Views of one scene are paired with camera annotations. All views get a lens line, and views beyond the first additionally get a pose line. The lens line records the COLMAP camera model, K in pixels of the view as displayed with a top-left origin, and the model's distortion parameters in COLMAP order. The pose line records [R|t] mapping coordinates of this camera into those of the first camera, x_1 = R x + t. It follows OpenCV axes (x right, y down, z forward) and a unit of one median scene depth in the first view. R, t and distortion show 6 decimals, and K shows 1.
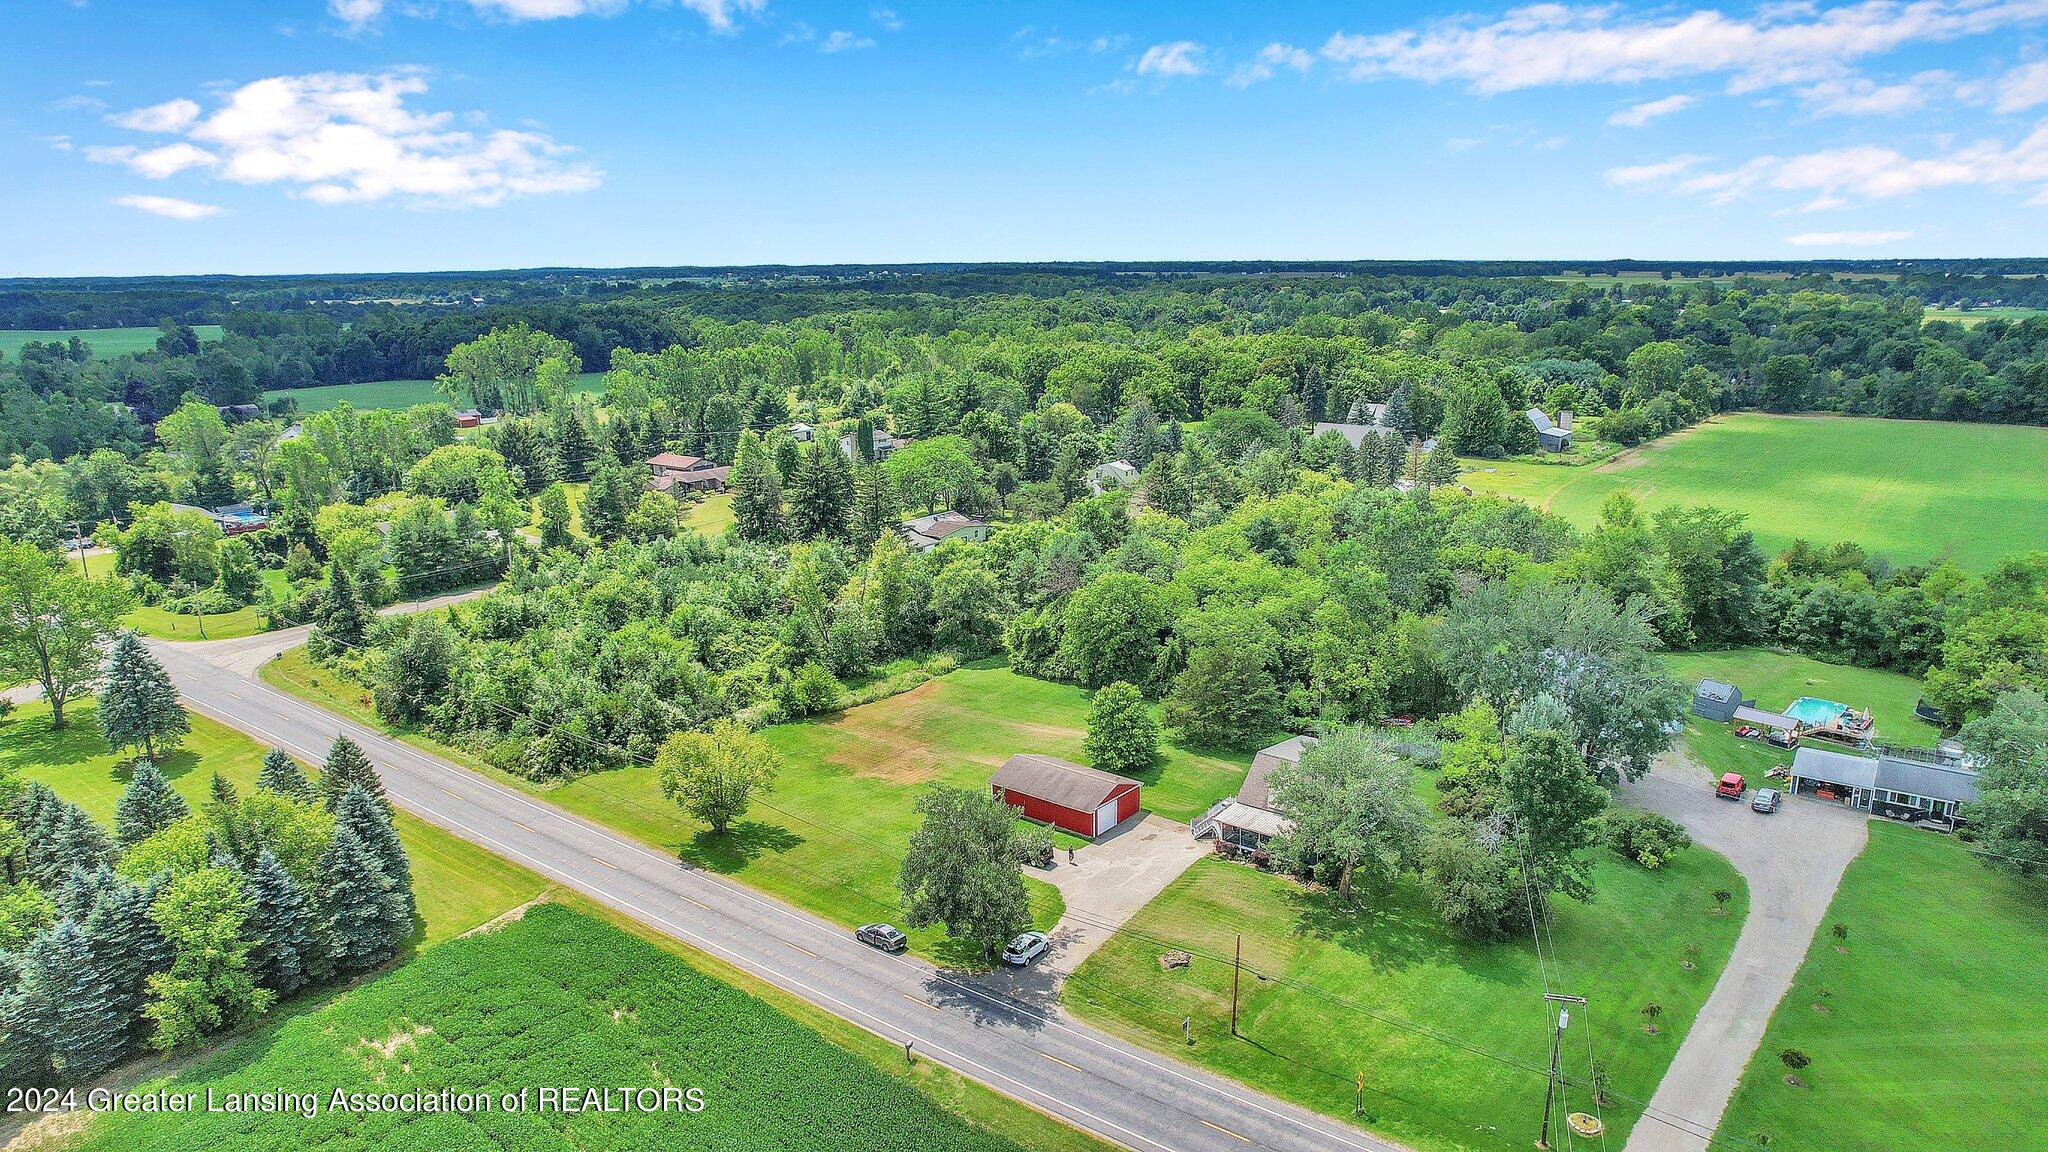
lens RADIAL K [[1310.8, 0, 1031.8], [0, 1310.8, 573.0], [0, 0, 1]] dist [-0.074140, 0.059322]
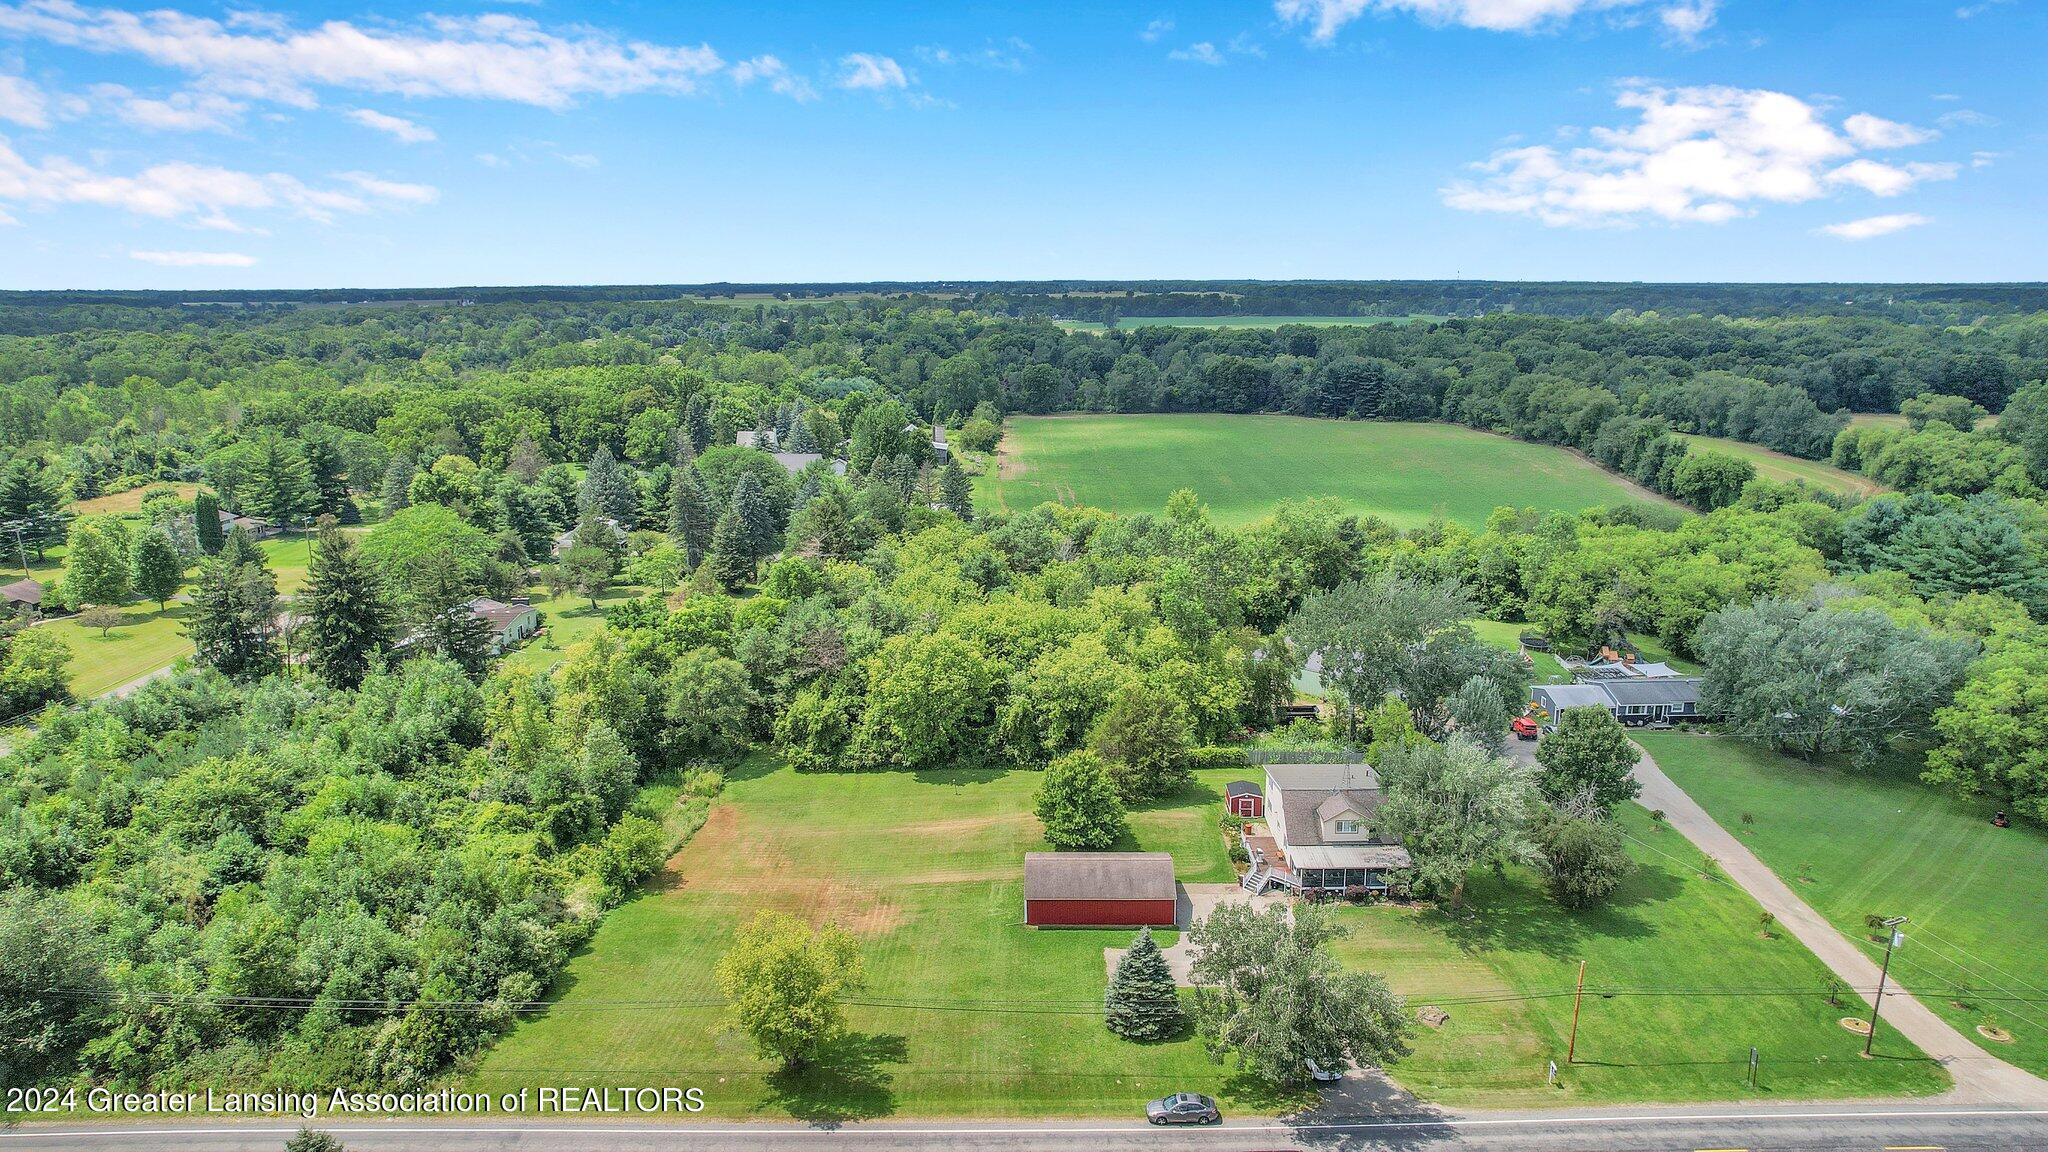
lens RADIAL K [[1310.8, 0, 1031.8], [0, 1310.8, 573.0], [0, 0, 1]] dist [-0.074140, 0.059322]
pose [[0.792482, -0.127786, 0.596358, -0.476713], [0.138884, 0.989925, 0.027560, -0.066489], [-0.593872, 0.060984, 0.802245, 0.293041]]
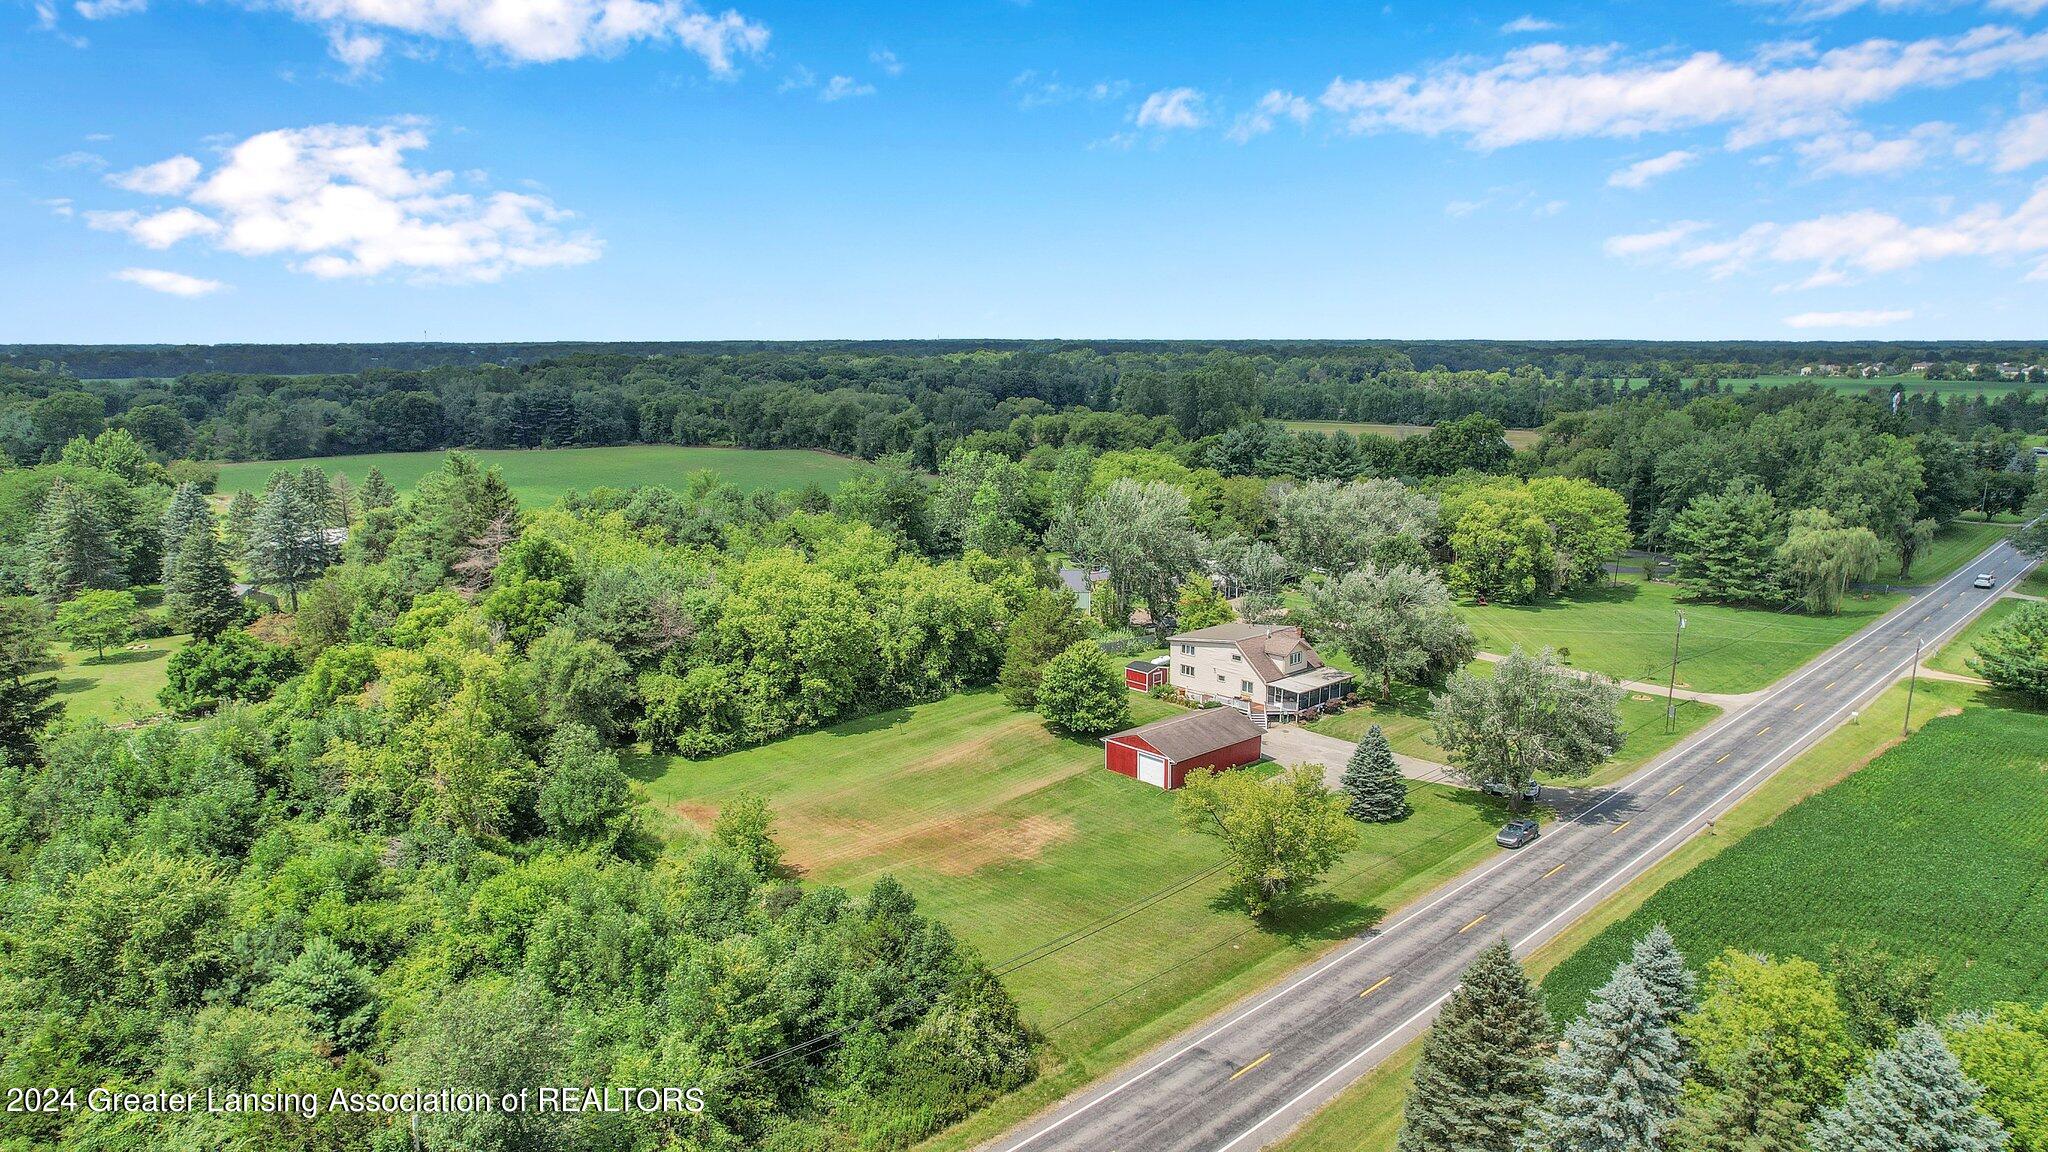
lens RADIAL K [[1310.8, 0, 1031.8], [0, 1310.8, 573.0], [0, 0, 1]] dist [-0.074140, 0.059322]
pose [[0.158679, -0.165656, 0.973334, -0.816819], [0.230851, 0.964724, 0.126556, -0.085882], [-0.959963, 0.204614, 0.191323, 0.850161]]
